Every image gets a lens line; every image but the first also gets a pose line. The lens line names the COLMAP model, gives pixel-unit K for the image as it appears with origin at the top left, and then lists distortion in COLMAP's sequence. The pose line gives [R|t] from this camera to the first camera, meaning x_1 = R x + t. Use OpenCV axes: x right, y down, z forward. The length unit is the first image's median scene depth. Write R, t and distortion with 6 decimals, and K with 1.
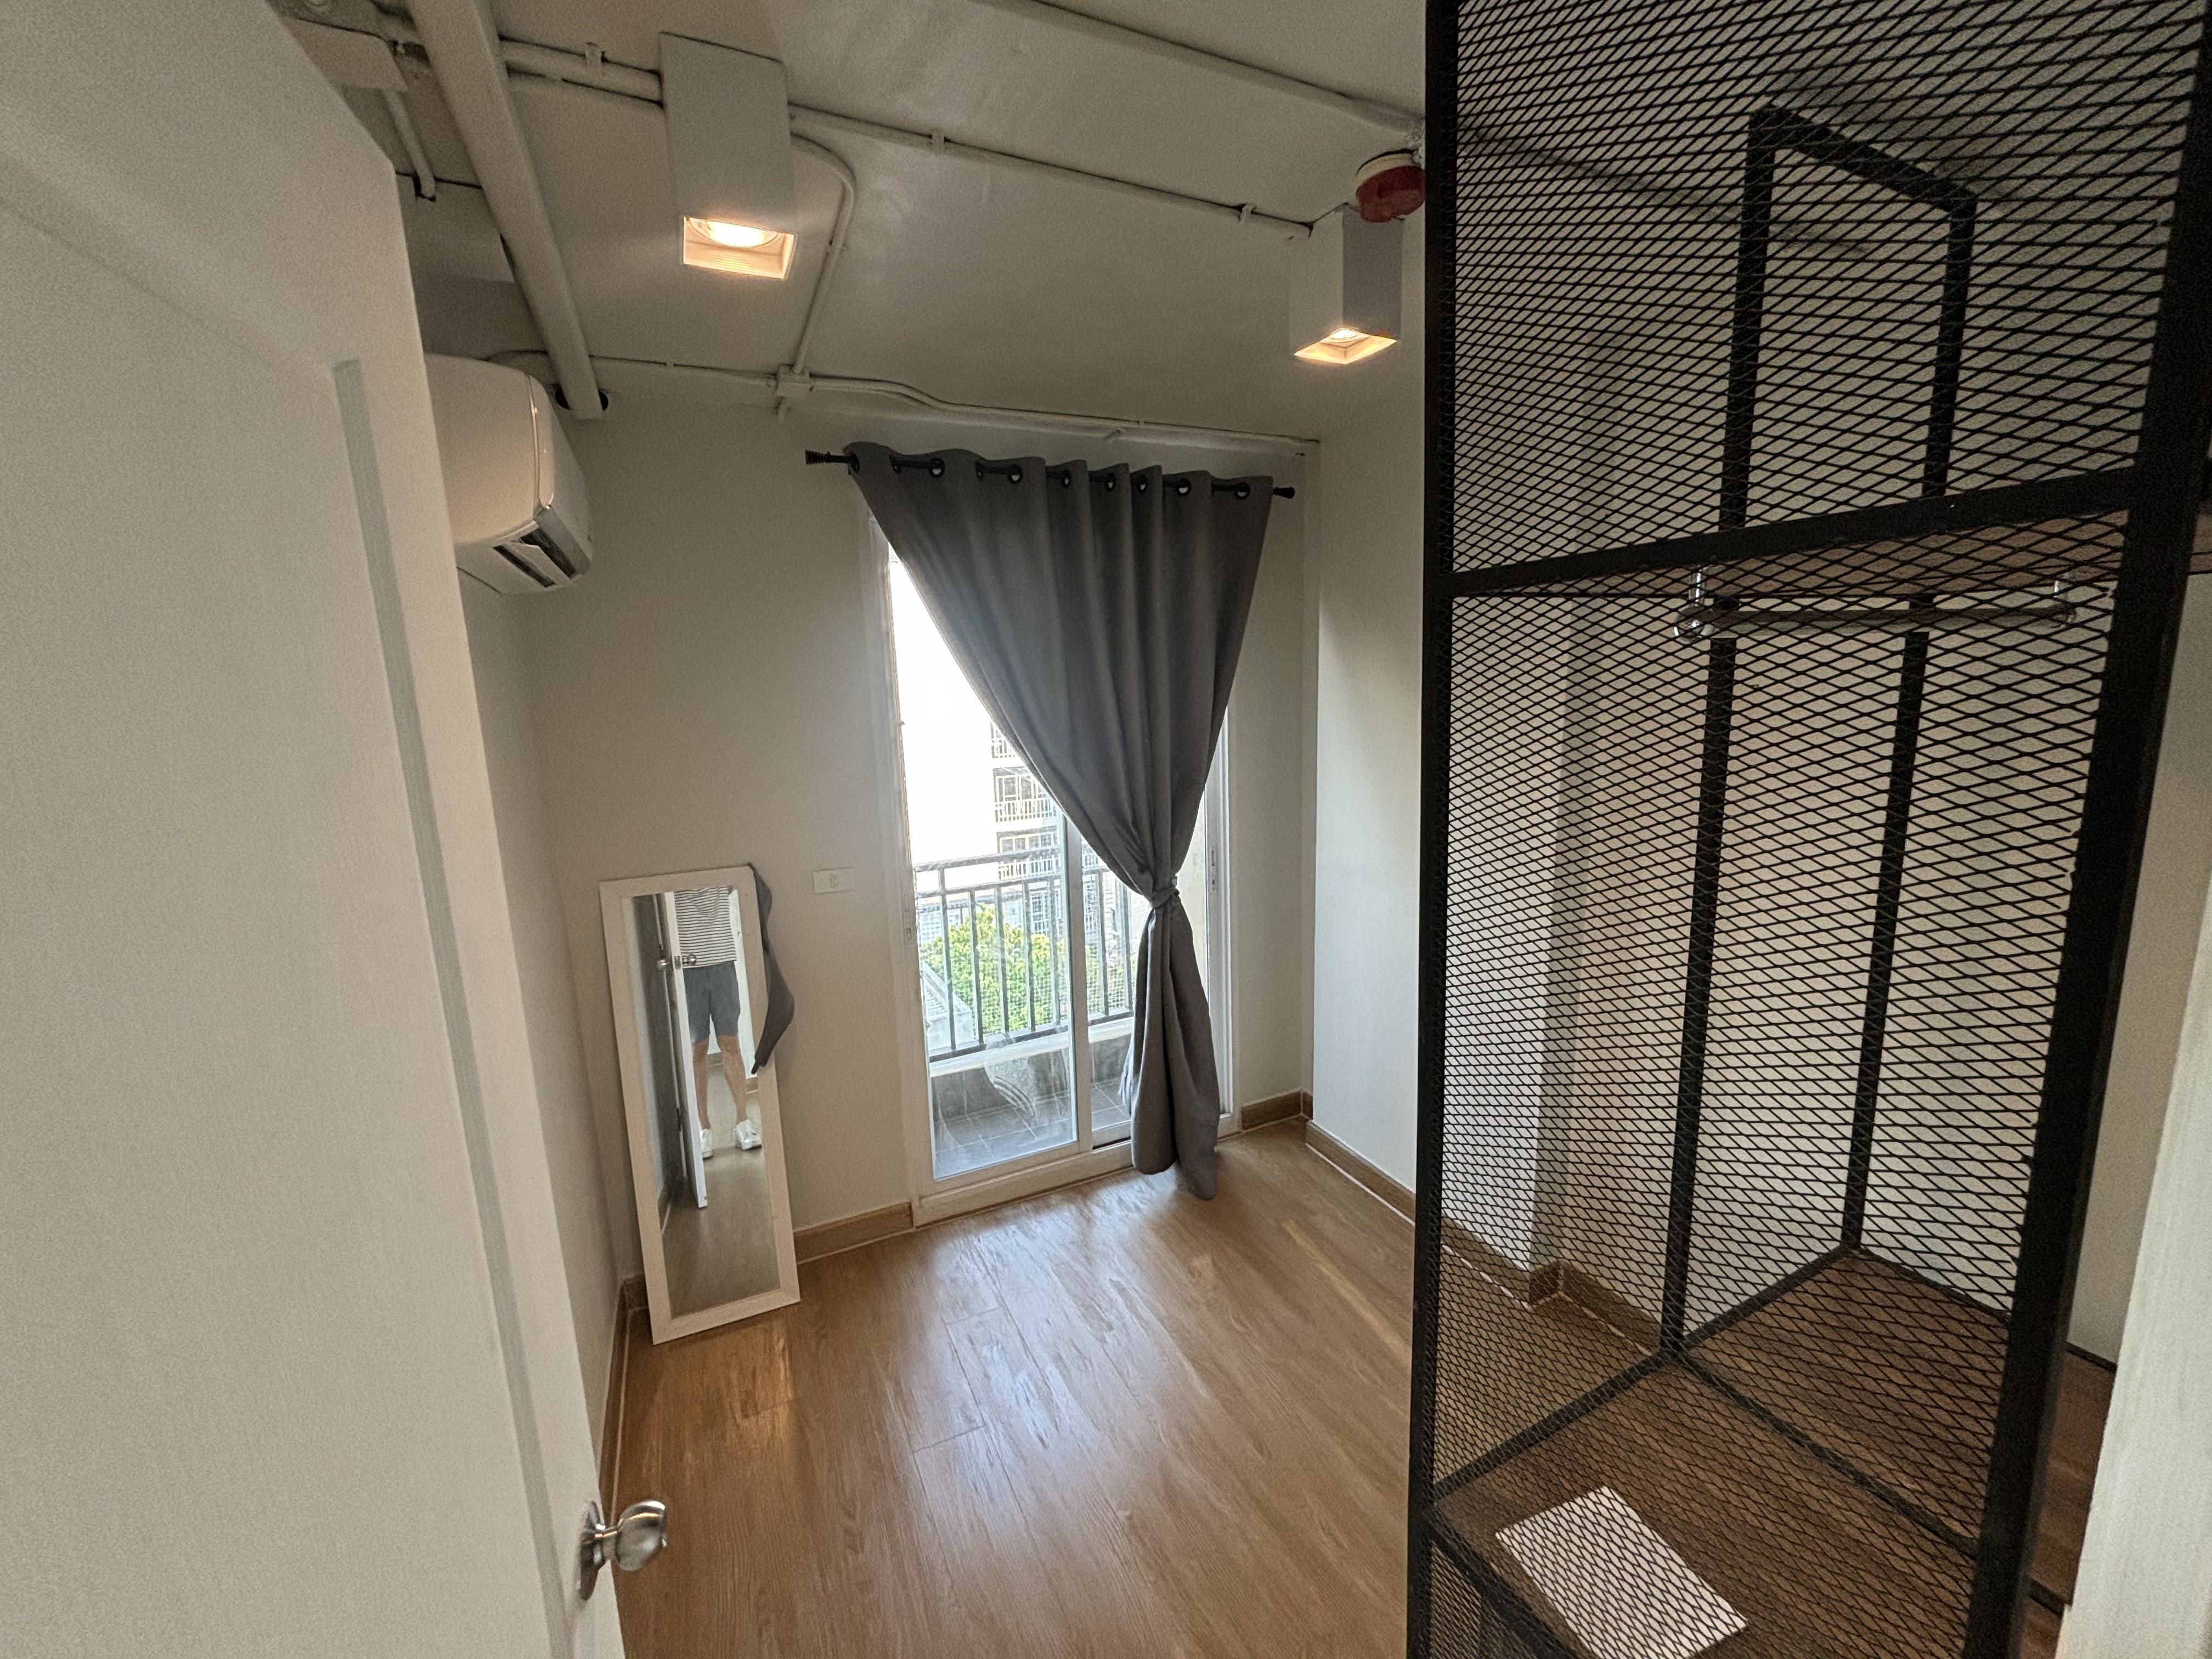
lens RADIAL K [[885.8, 0, 1110.9], [0, 885.8, 844.6], [0, 0, 1]] dist [0.006651, -0.000533]
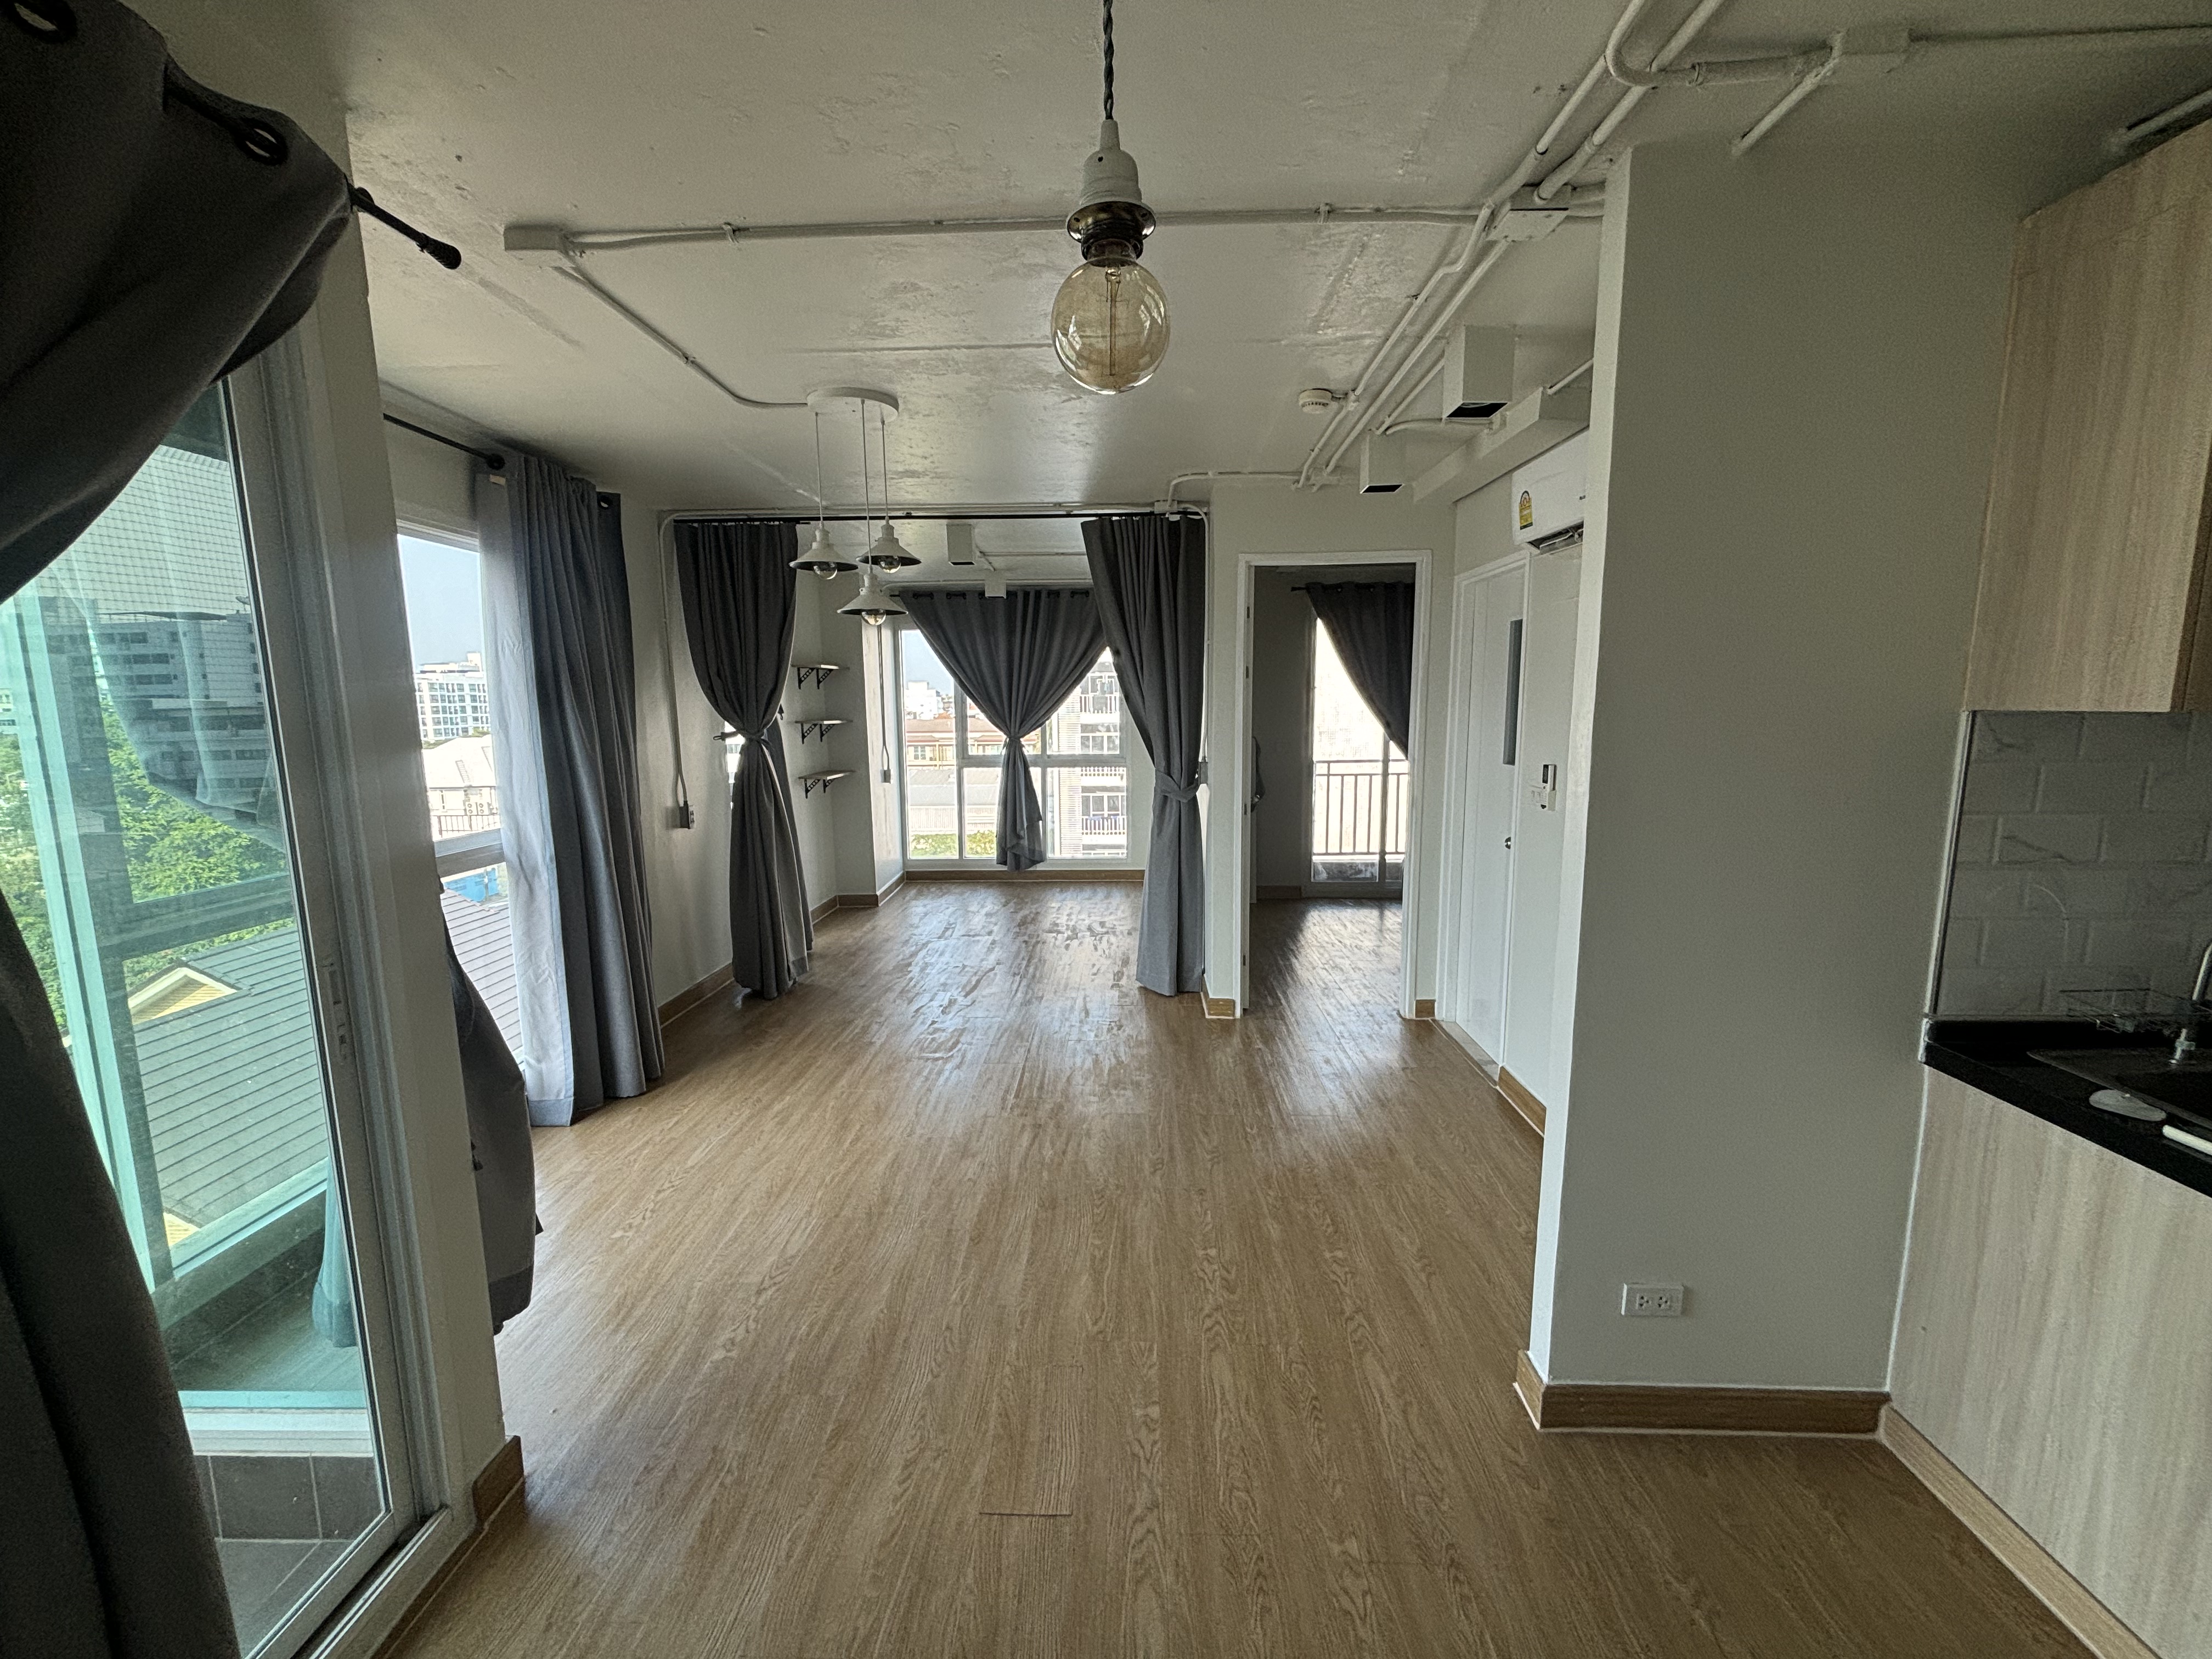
lens RADIAL K [[885.8, 0, 1108.9], [0, 885.8, 825.0], [0, 0, 1]] dist [0.006651, -0.000533]
pose [[0.899183, 0.085404, -0.429158, 0.317377], [-0.090290, 0.995875, 0.009006, 0.260411], [0.428156, 0.030650, 0.903185, -1.383867]]
